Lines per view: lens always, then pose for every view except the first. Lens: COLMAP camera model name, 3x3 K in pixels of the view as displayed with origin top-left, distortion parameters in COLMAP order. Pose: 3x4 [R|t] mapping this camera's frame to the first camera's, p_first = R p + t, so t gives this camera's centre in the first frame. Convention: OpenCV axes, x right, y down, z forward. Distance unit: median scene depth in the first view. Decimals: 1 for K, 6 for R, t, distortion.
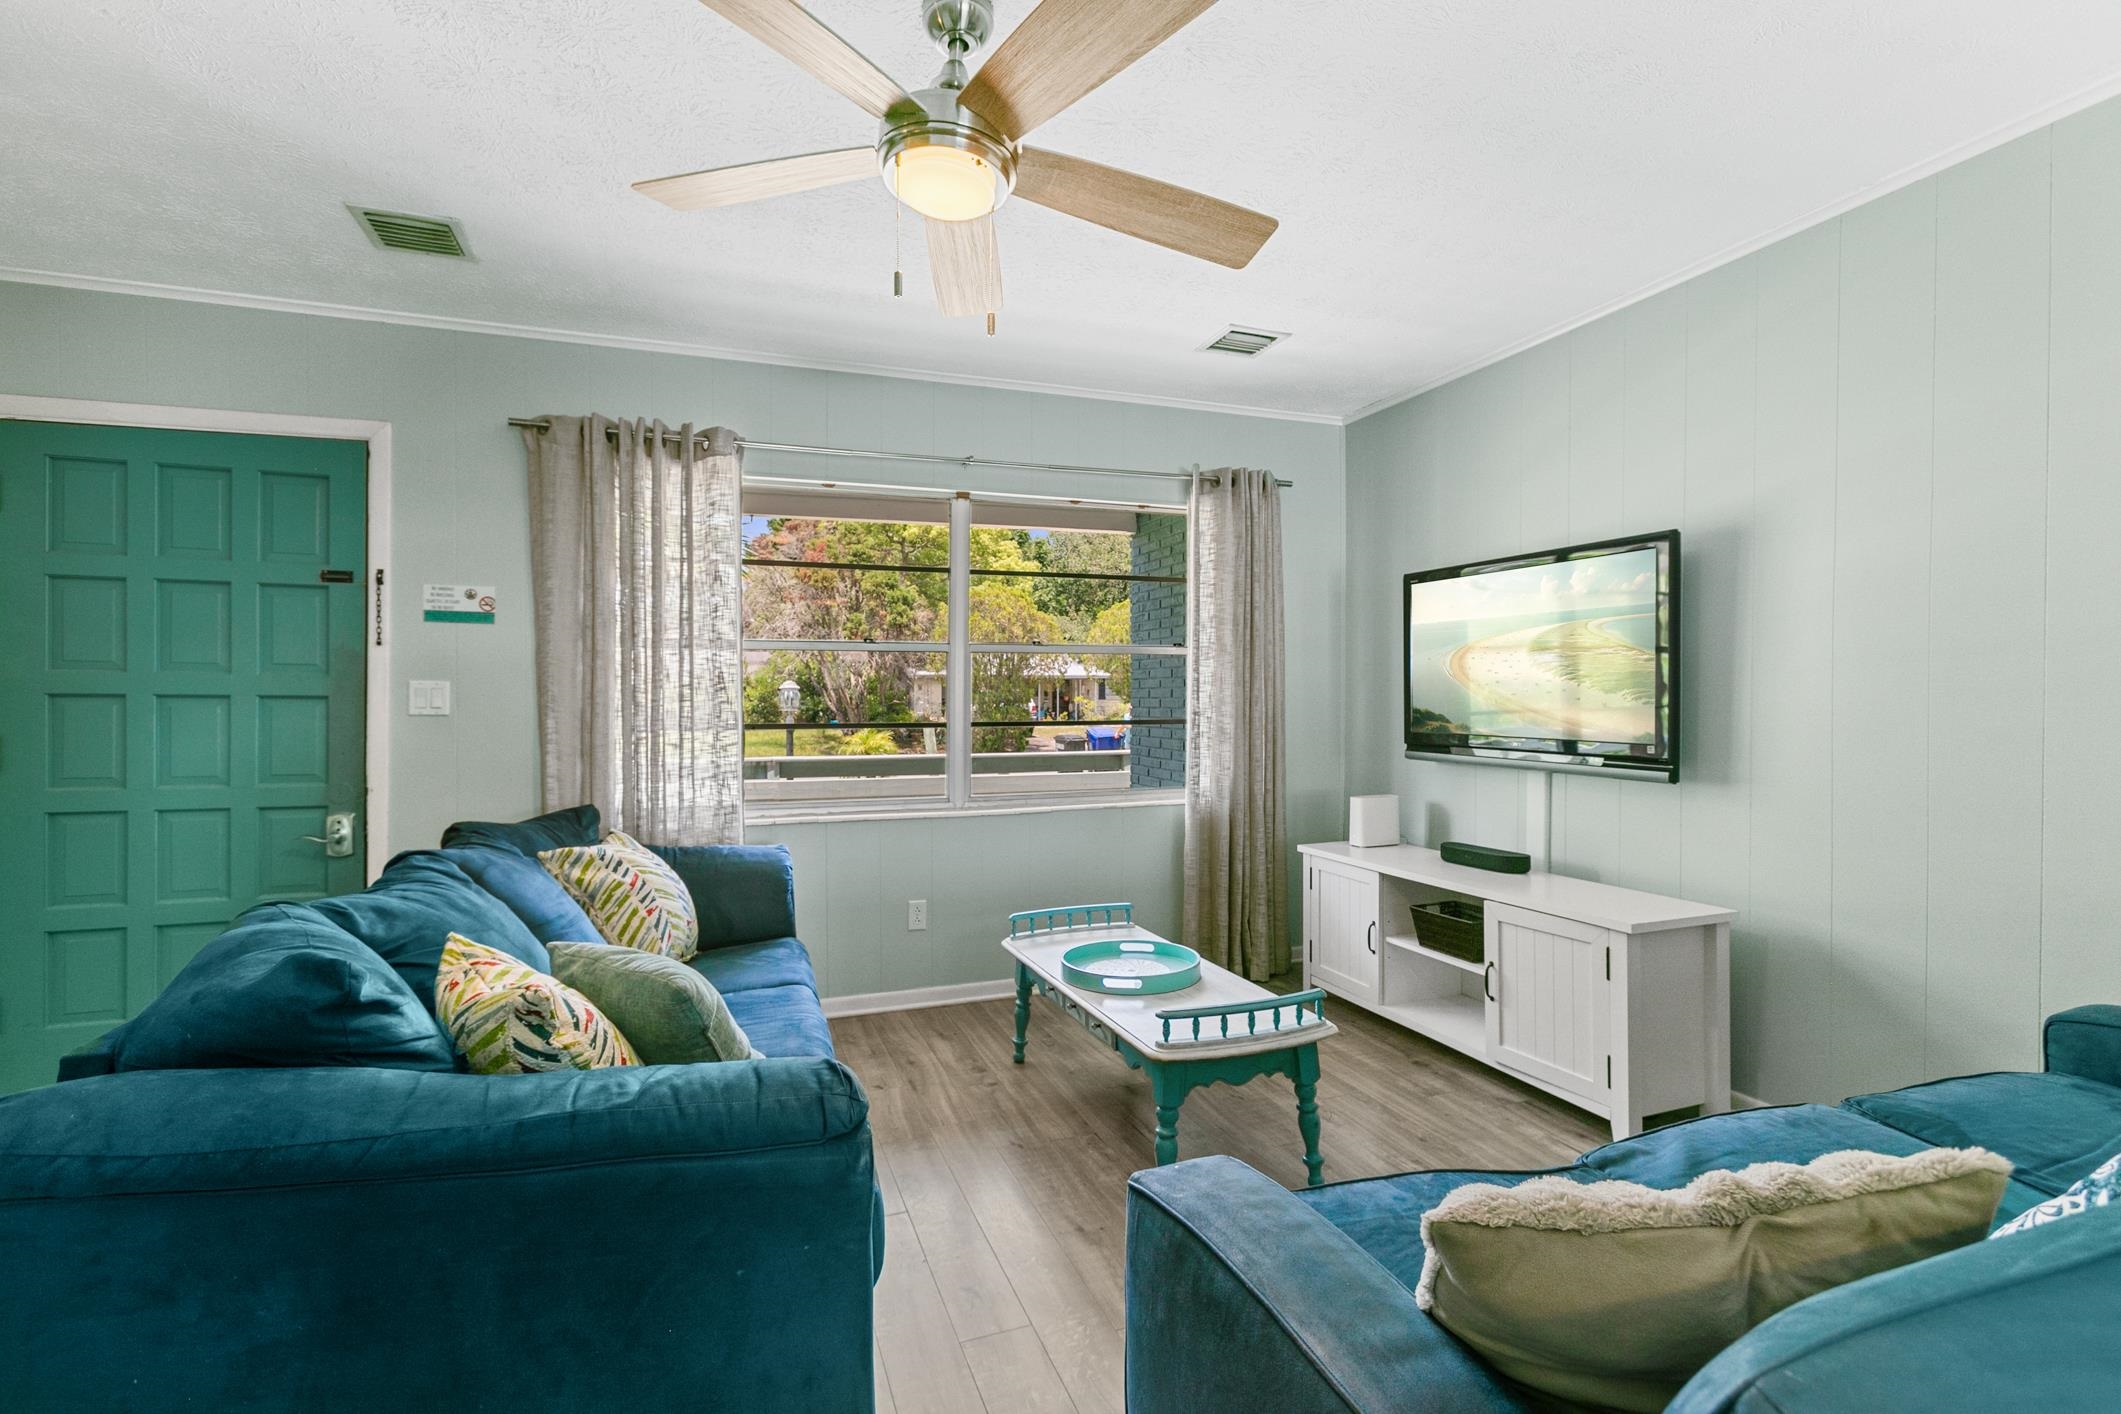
lens RADIAL K [[964.8, 0, 1011.5], [0, 964.8, 703.2], [0, 0, 1]] dist [-0.015541, 0.012112]
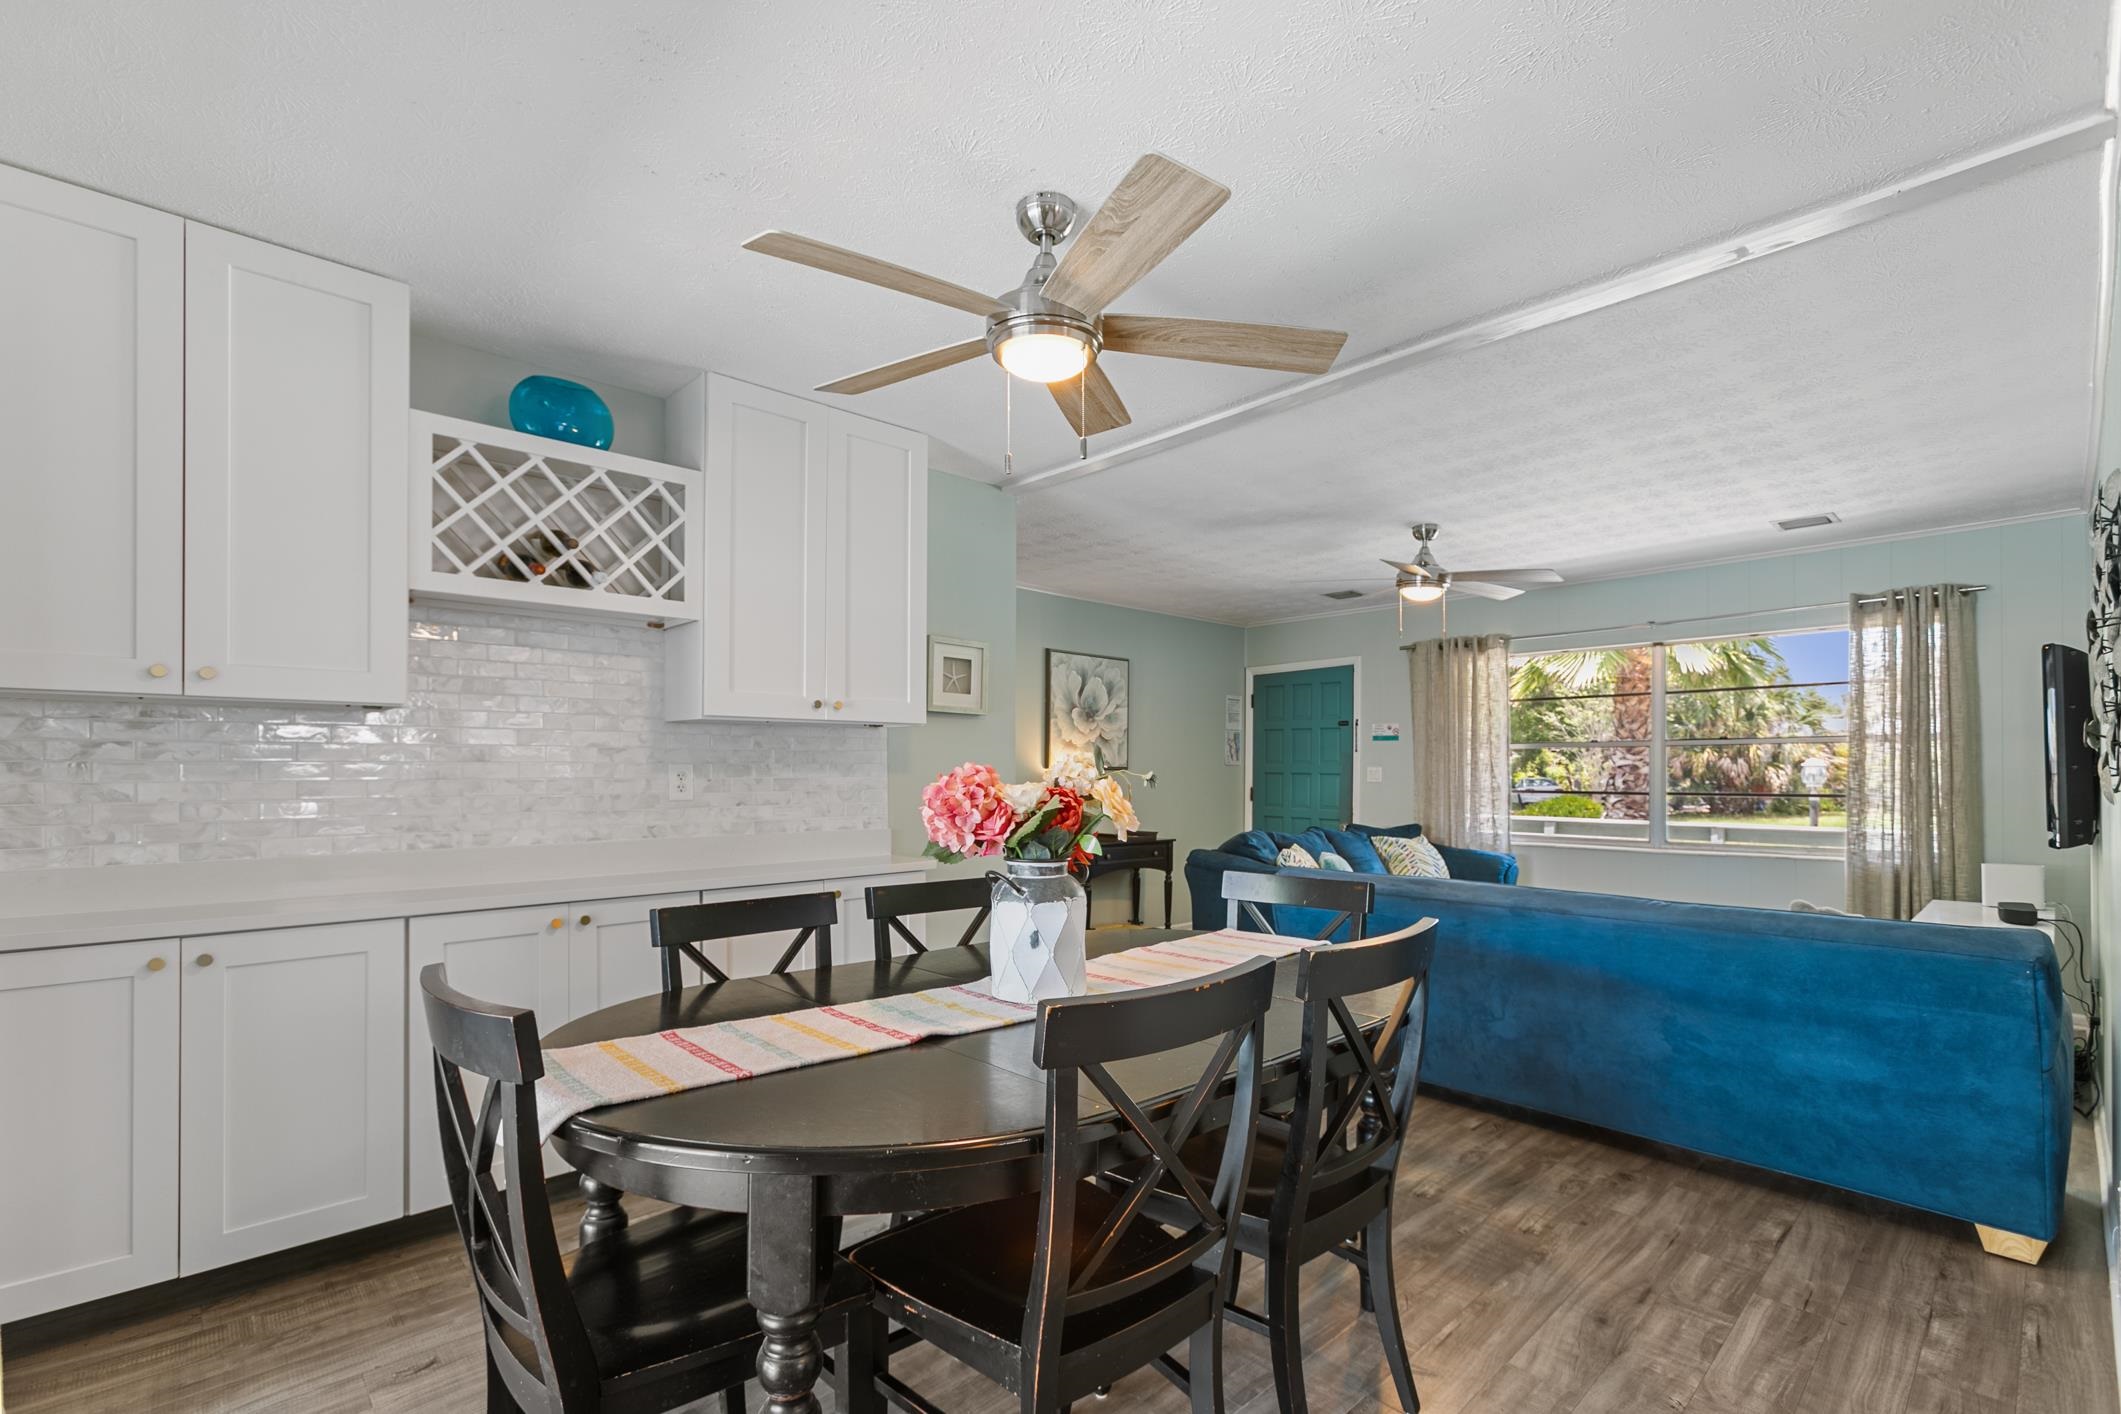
lens RADIAL K [[964.8, 0, 1040.8], [0, 964.8, 756.2], [0, 0, 1]] dist [-0.015541, 0.012112]
pose [[0.404416, -0.012379, -0.914491, 1.146874], [-0.007717, 0.999827, -0.016947, -0.004334], [0.914543, 0.013911, 0.404250, -0.632572]]
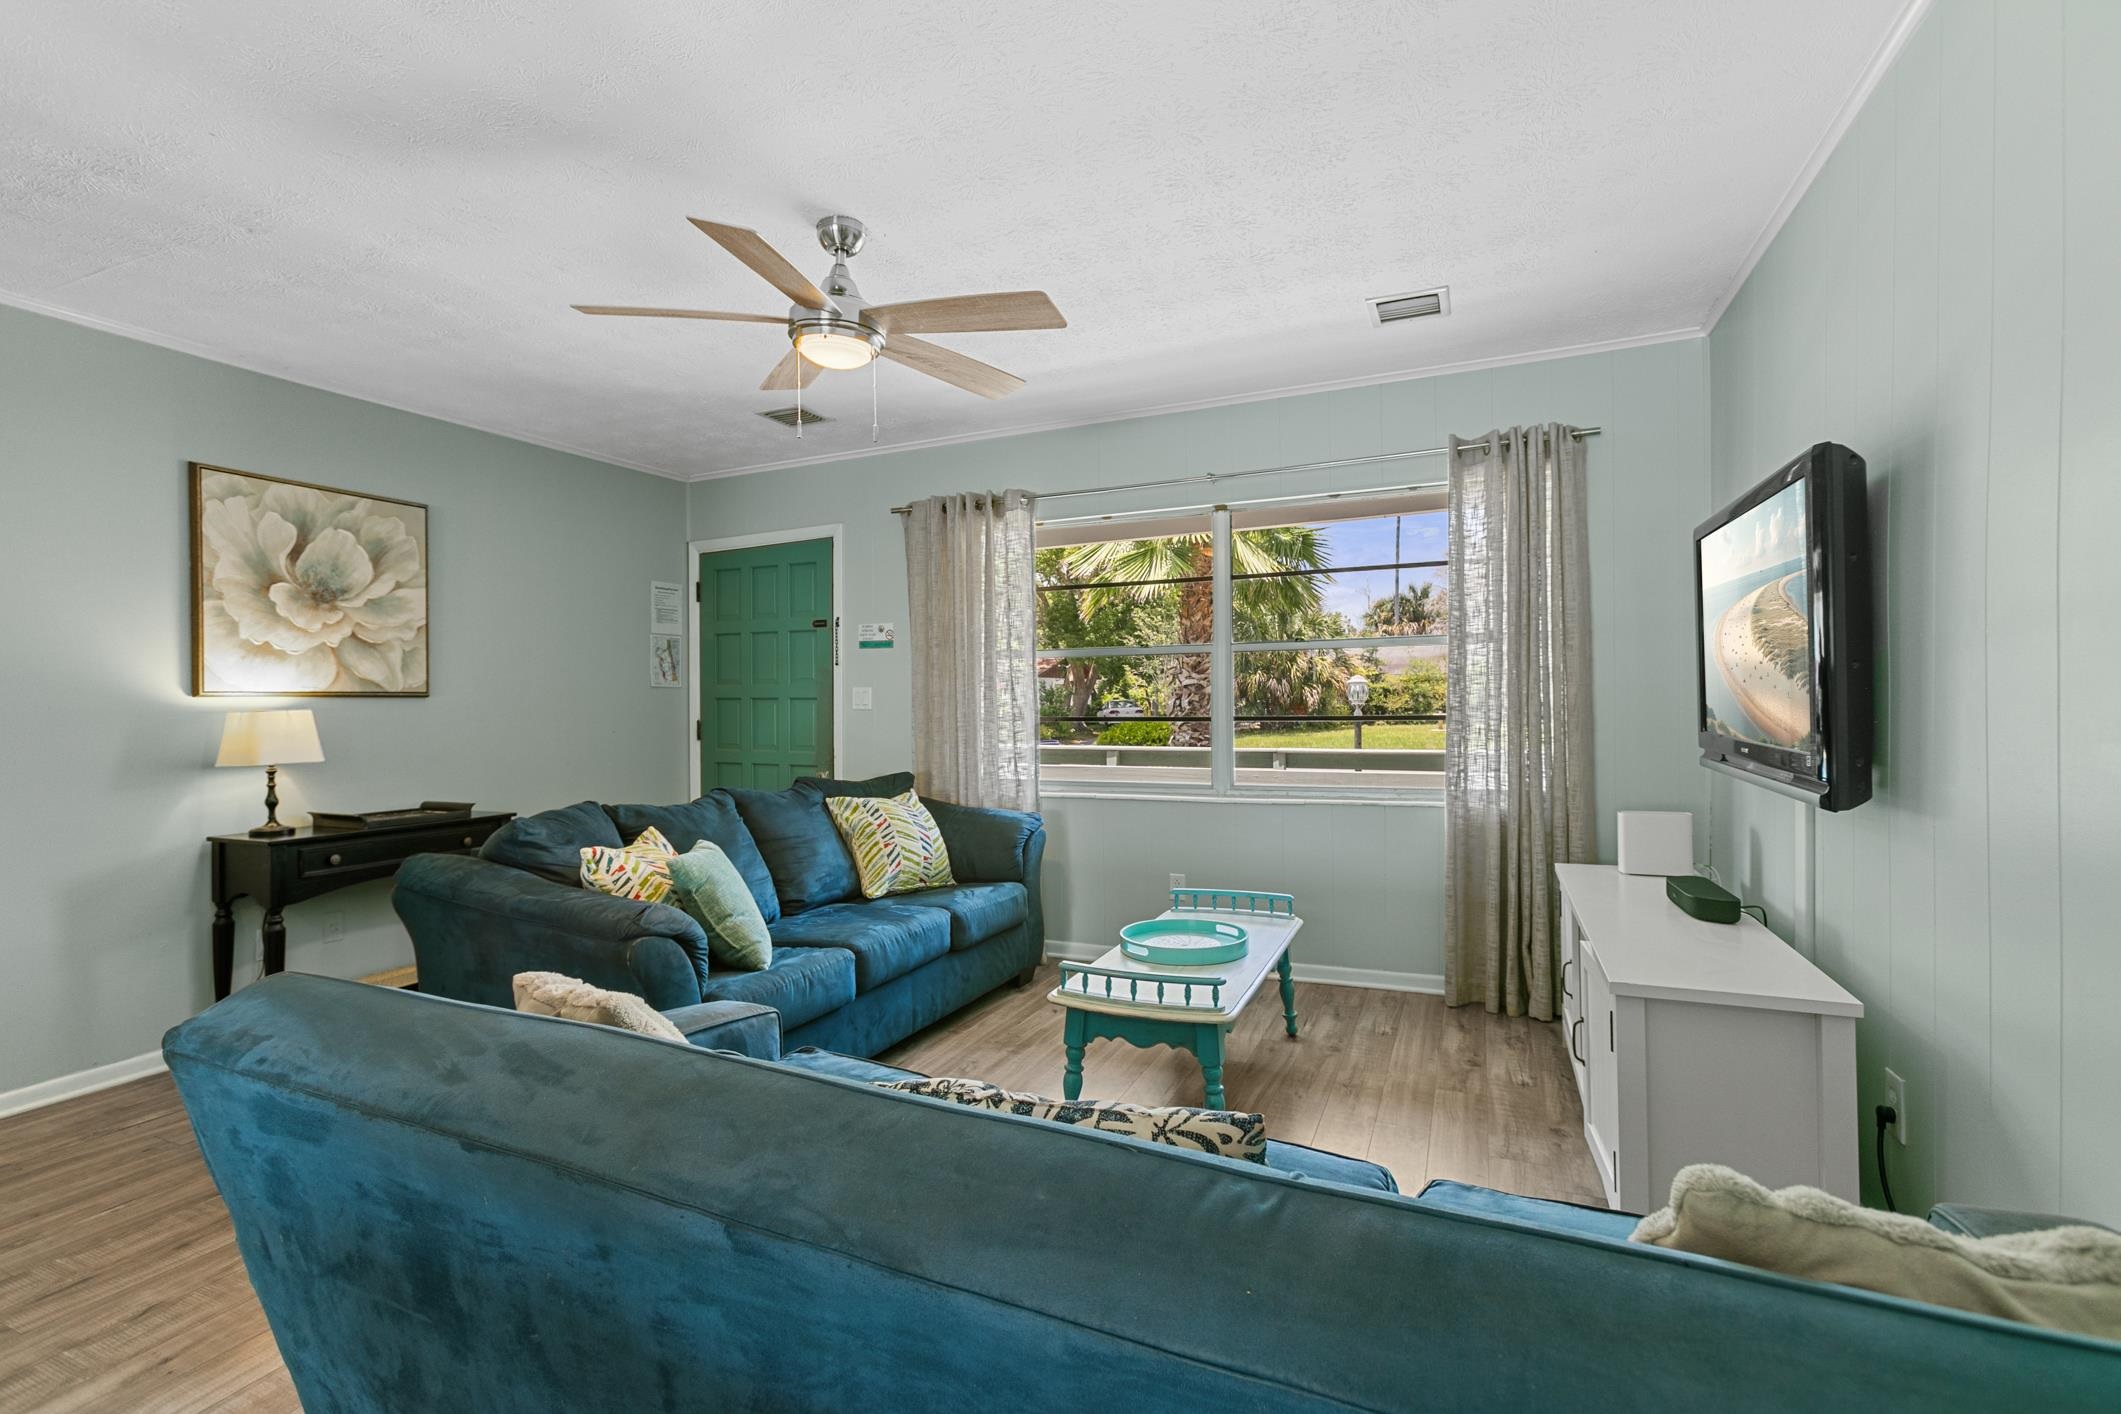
lens RADIAL K [[964.8, 0, 1039.5], [0, 964.8, 697.2], [0, 0, 1]] dist [-0.015541, 0.012112]
pose [[0.719010, -0.007592, -0.694959, 0.665484], [0.008734, 0.999960, -0.001888, -0.002413], [0.694945, -0.004712, 0.719047, 0.091473]]
